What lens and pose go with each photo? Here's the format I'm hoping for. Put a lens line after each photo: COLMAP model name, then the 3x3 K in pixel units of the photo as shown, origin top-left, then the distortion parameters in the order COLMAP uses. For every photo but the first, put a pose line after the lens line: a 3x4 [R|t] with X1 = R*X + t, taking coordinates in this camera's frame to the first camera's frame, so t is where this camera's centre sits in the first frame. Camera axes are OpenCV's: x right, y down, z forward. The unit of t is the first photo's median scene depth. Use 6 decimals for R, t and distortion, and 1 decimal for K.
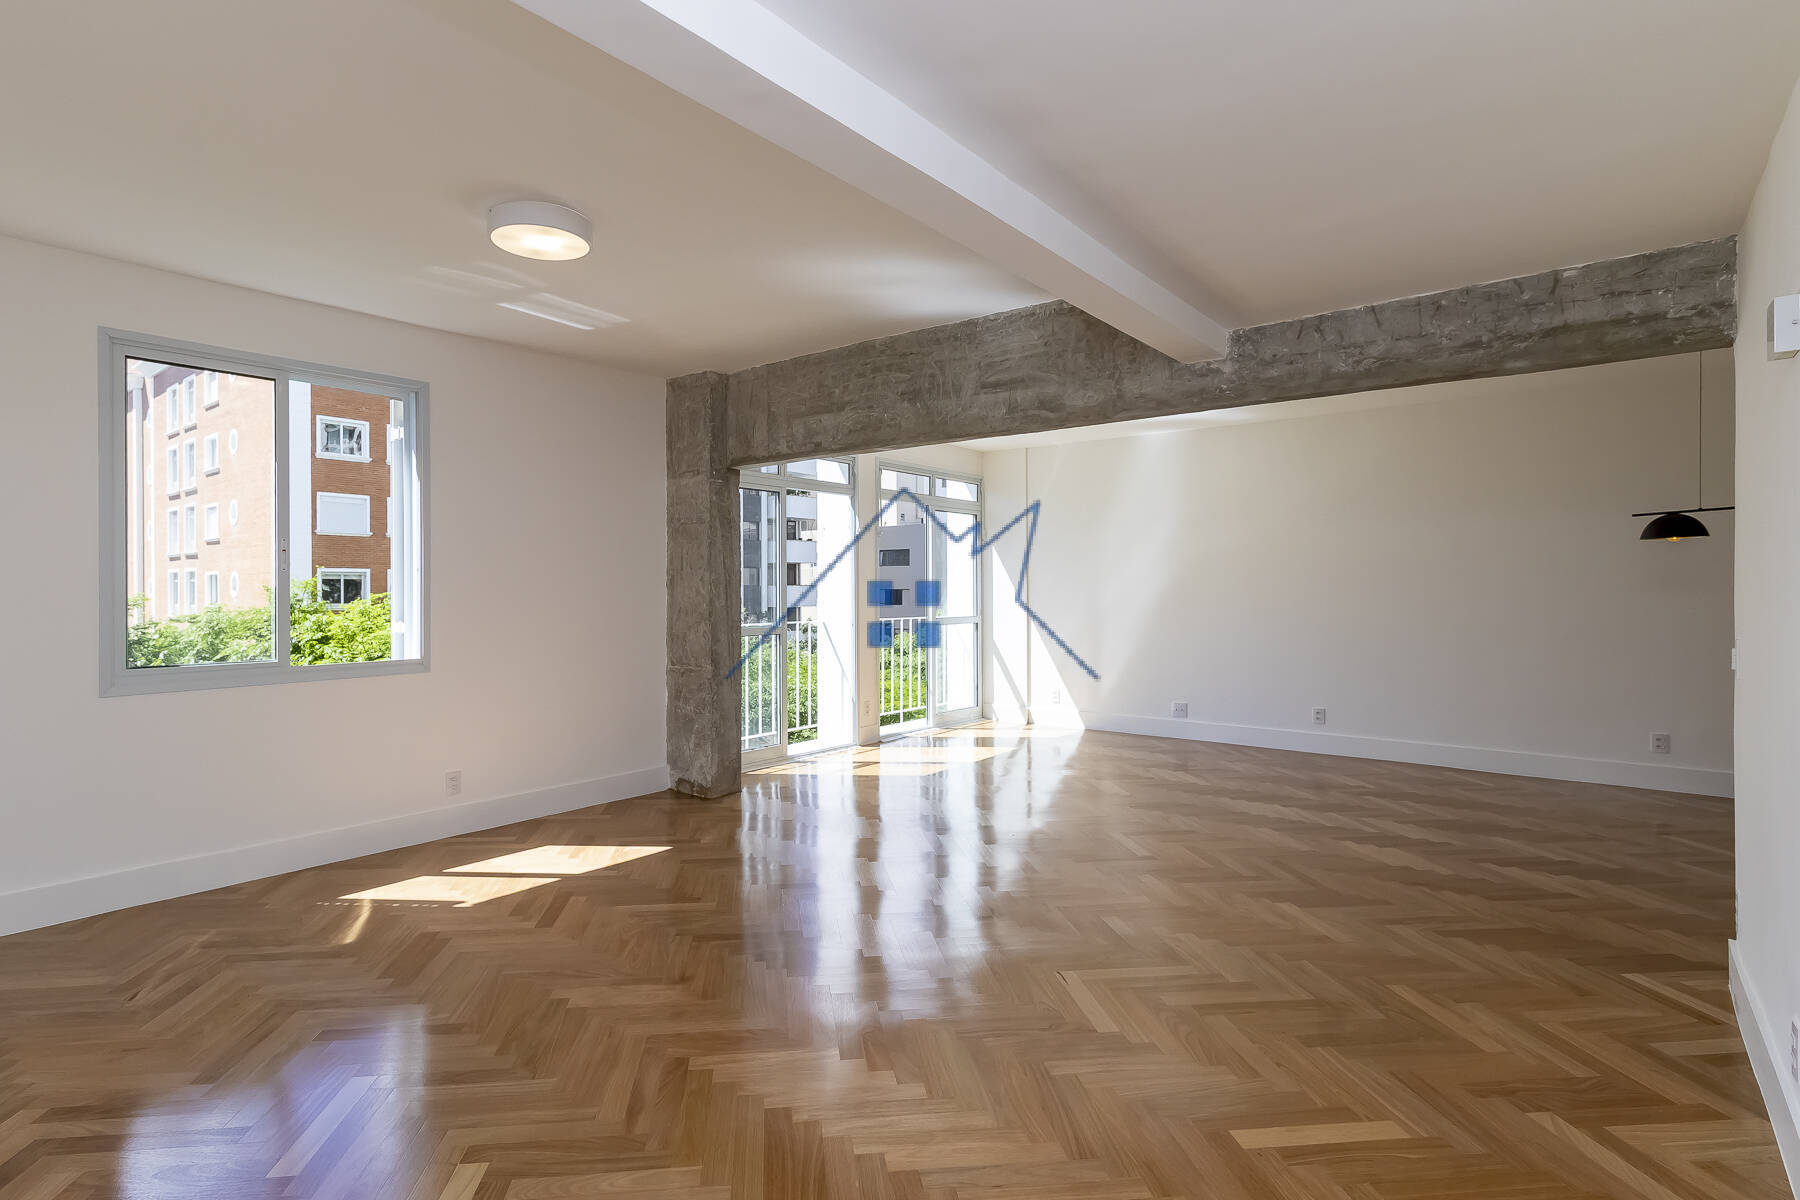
lens RADIAL K [[878.4, 0, 893.3], [0, 878.4, 599.6], [0, 0, 1]] dist [0.009746, 0.002685]
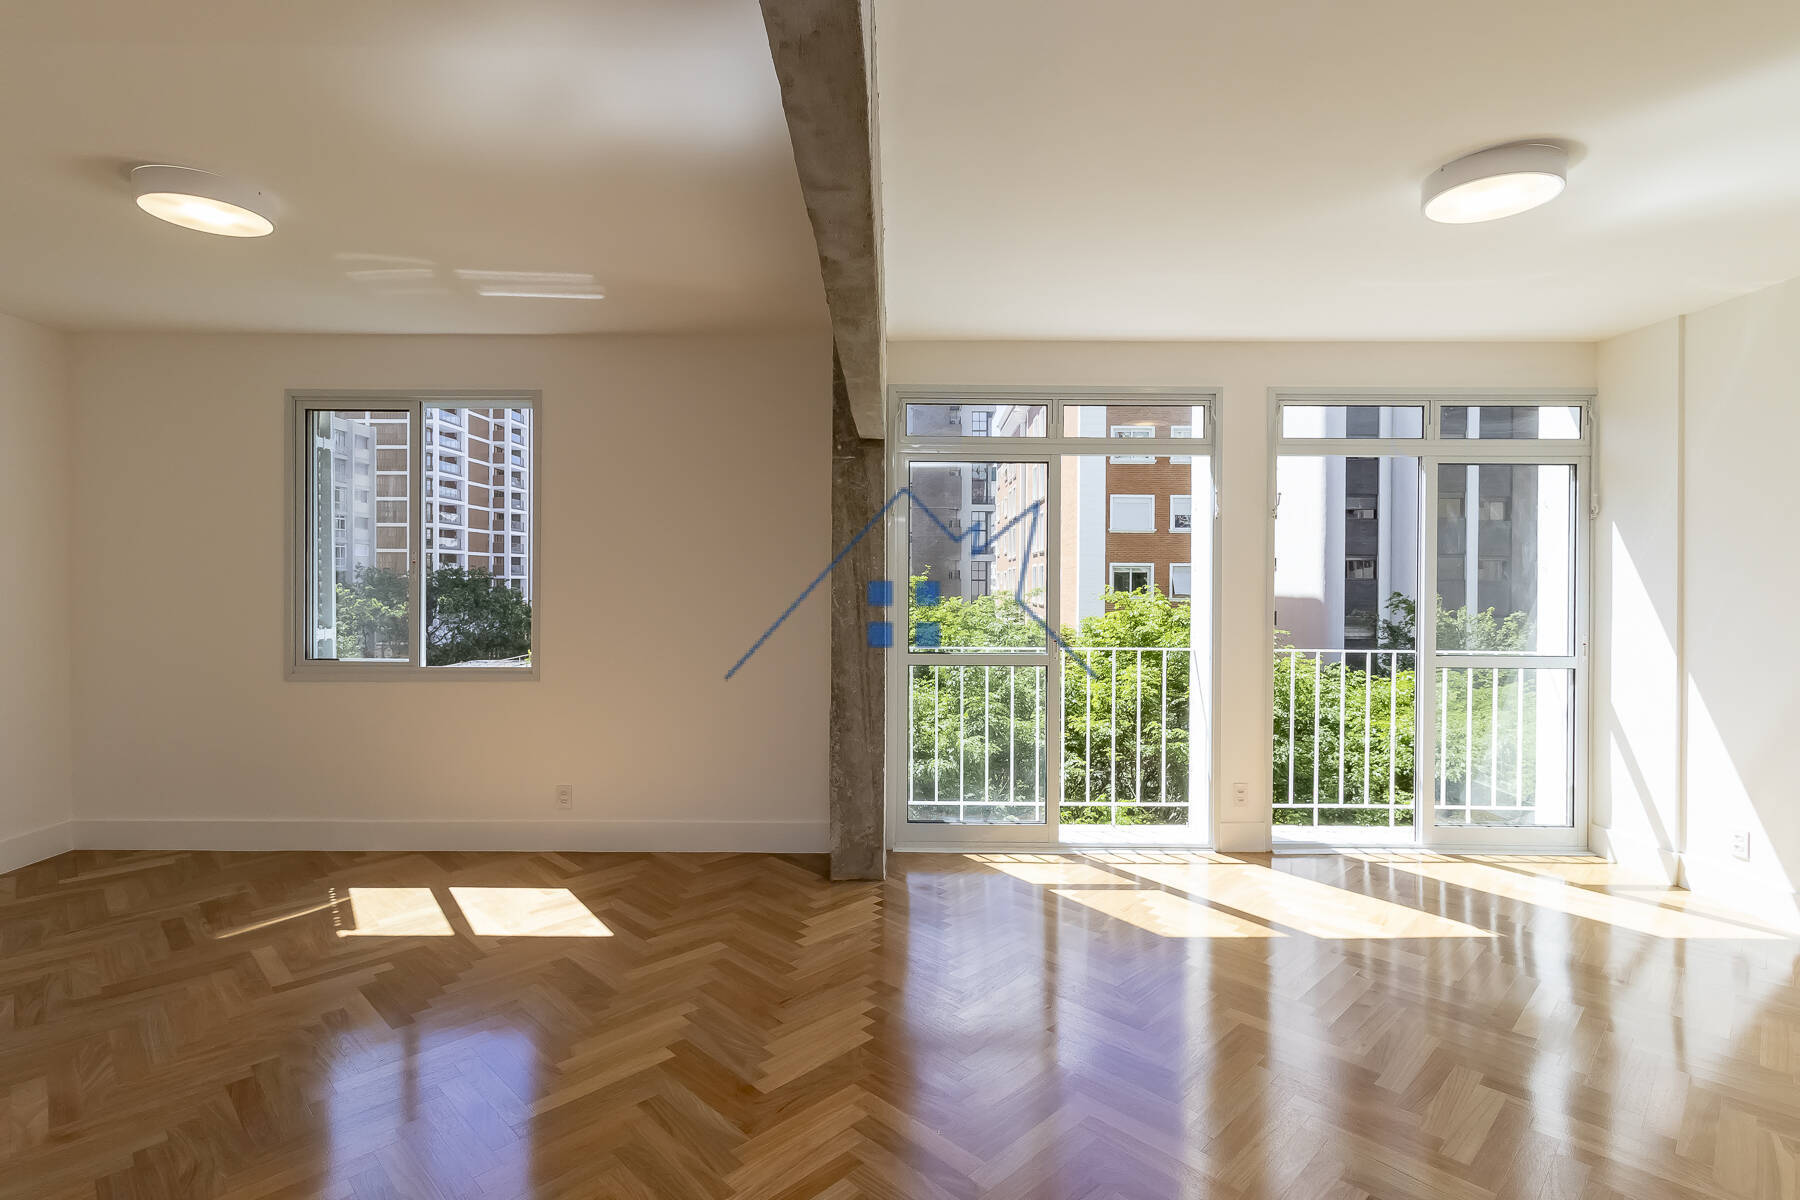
lens RADIAL K [[878.4, 0, 921.6], [0, 878.4, 589.4], [0, 0, 1]] dist [0.009746, 0.002685]
pose [[0.622502, 0.016233, -0.782450, 0.491478], [-0.016884, 0.999831, 0.007310, -0.034199], [0.782436, 0.008660, 0.622671, 0.674190]]
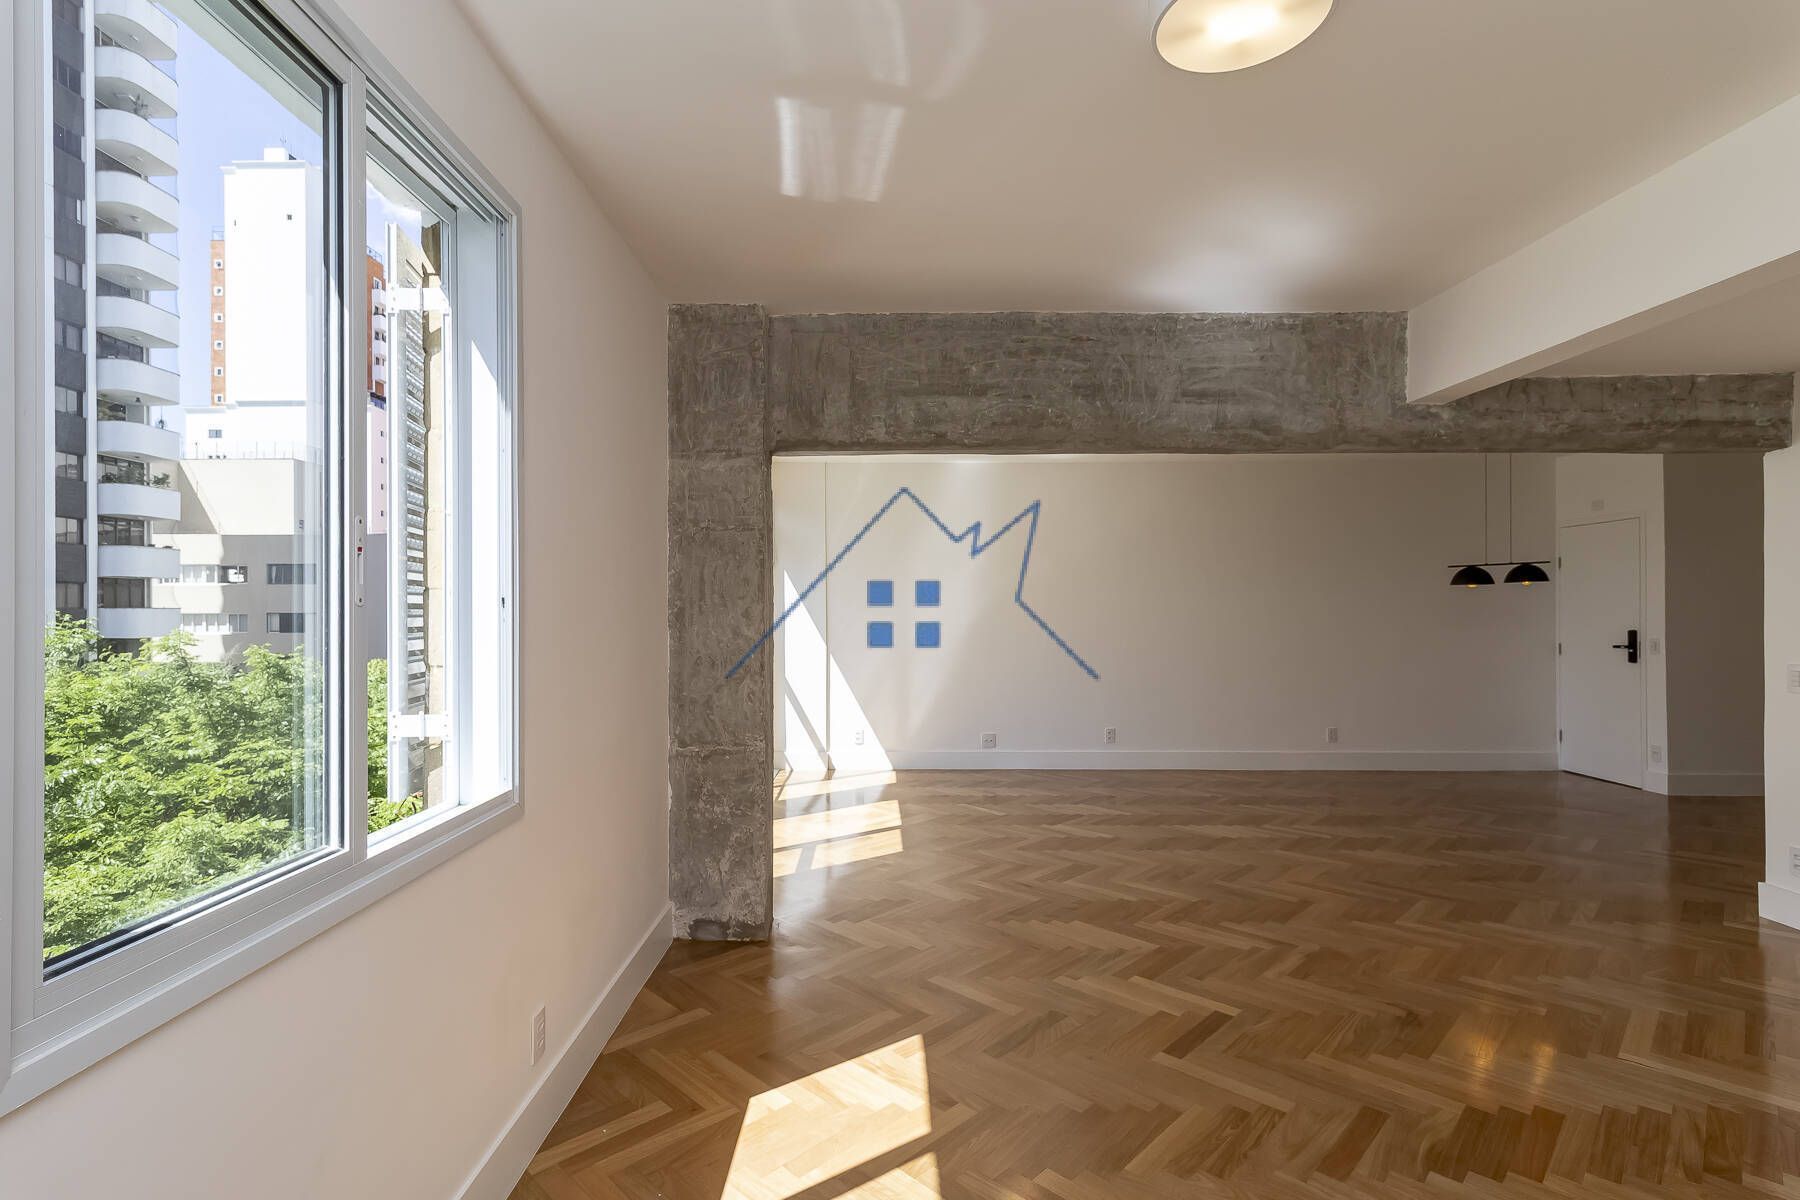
lens RADIAL K [[878.4, 0, 898.8], [0, 878.4, 612.3], [0, 0, 1]] dist [0.009746, 0.002685]
pose [[0.792678, 0.000469, 0.609640, -0.615494], [0.006827, 0.999930, -0.009645, -0.019882], [-0.609602, 0.011807, 0.792619, 0.462421]]
